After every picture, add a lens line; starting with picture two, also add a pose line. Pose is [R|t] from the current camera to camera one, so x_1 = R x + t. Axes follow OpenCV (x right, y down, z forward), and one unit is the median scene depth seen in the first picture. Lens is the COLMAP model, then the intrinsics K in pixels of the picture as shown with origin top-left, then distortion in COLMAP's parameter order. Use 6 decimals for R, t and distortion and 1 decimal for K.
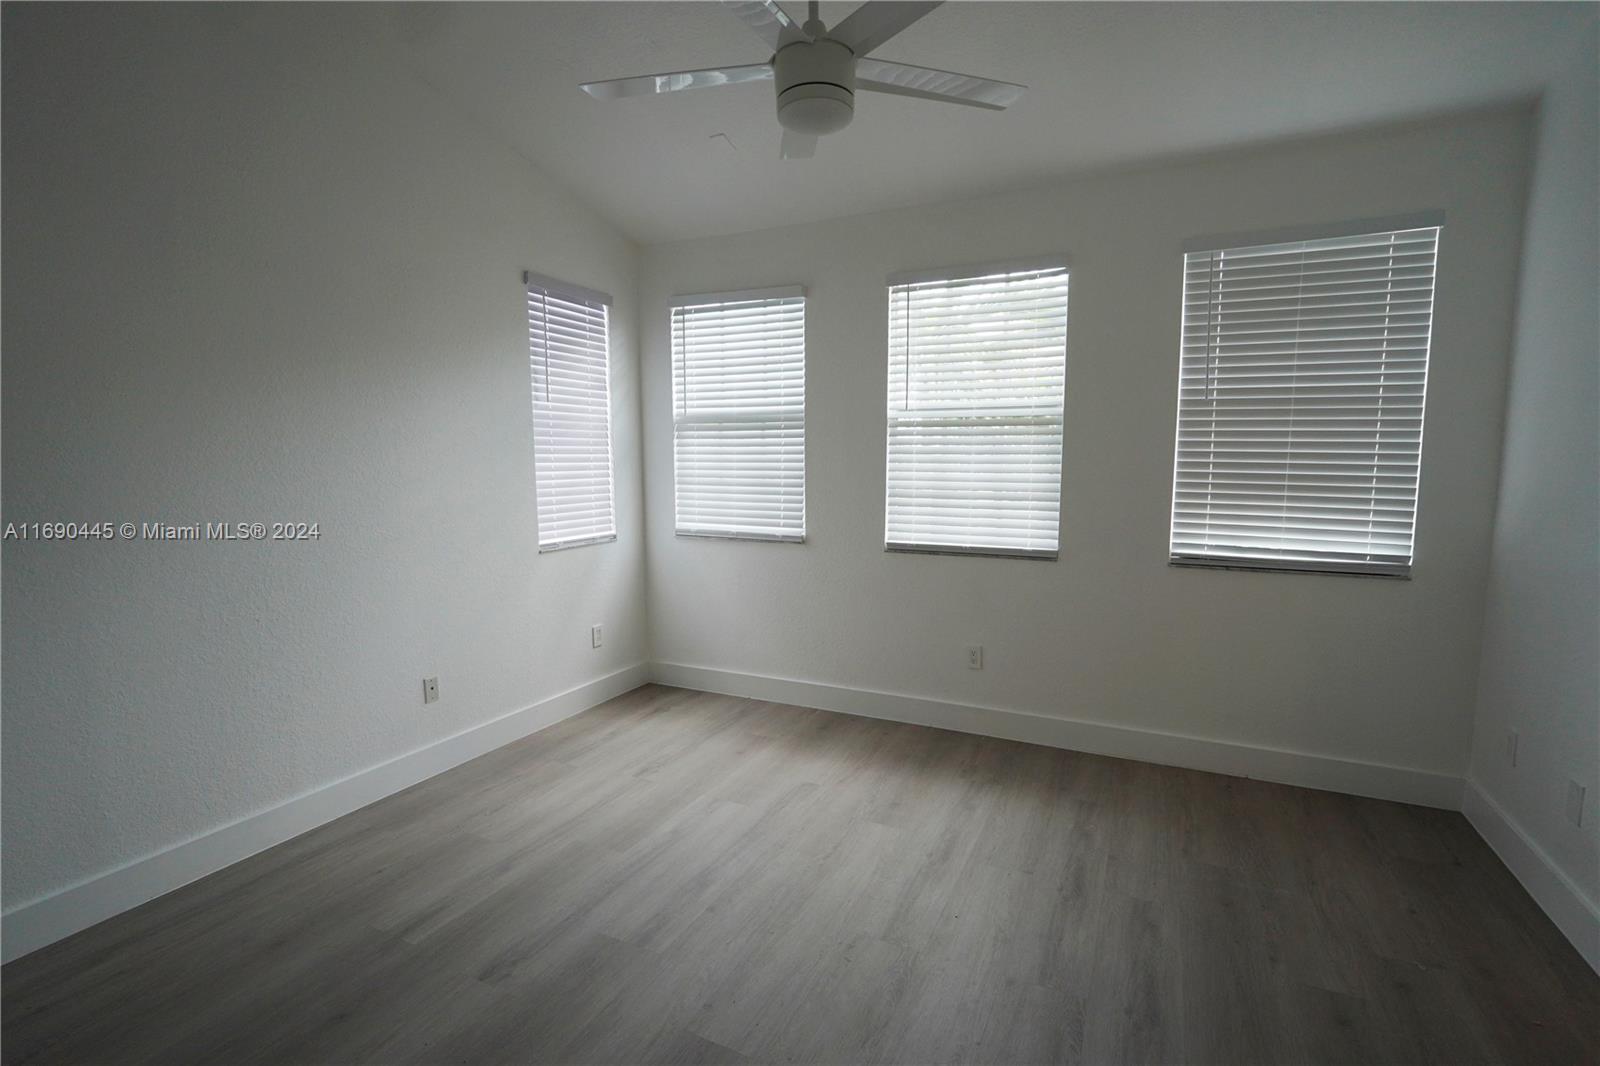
lens RADIAL K [[741.0, 0, 807.7], [0, 741.0, 535.5], [0, 0, 1]] dist [-0.014495, 0.000030]
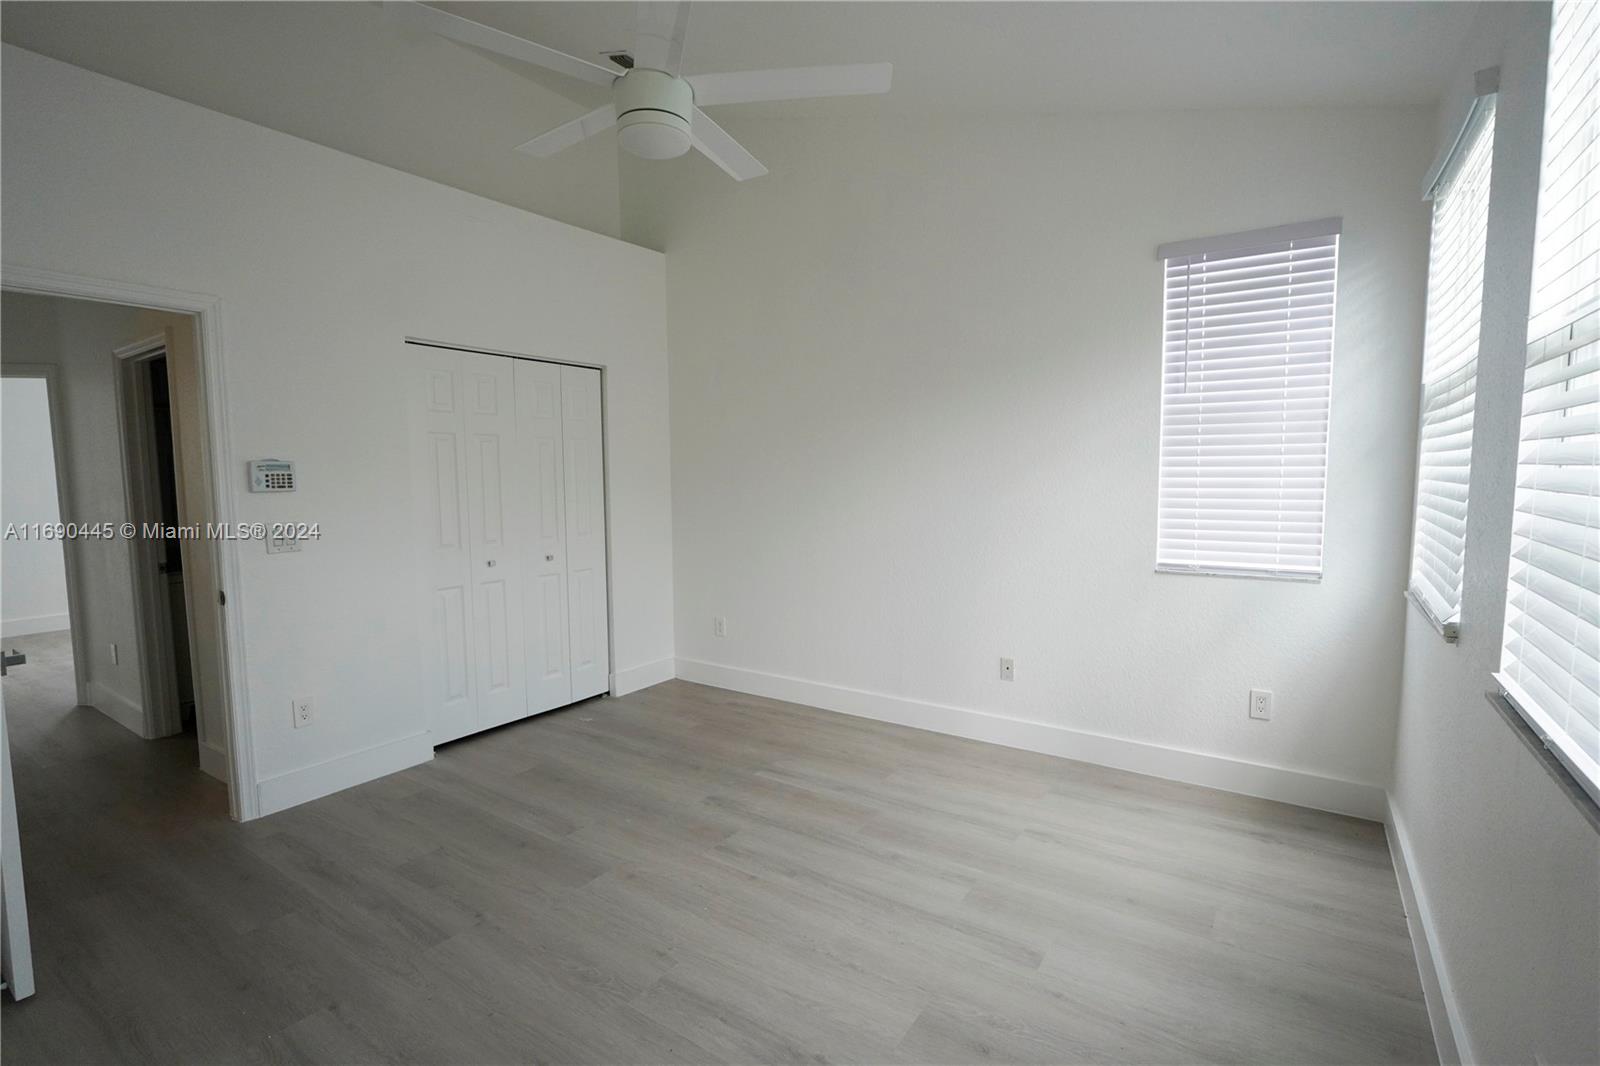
lens RADIAL K [[741.0, 0, 798.5], [0, 741.0, 532.4], [0, 0, 1]] dist [-0.014495, 0.000030]
pose [[-0.155135, 0.083024, -0.984398, 0.556598], [-0.096257, 0.990450, 0.098704, -0.068567], [0.983193, 0.110067, -0.145662, 0.735649]]
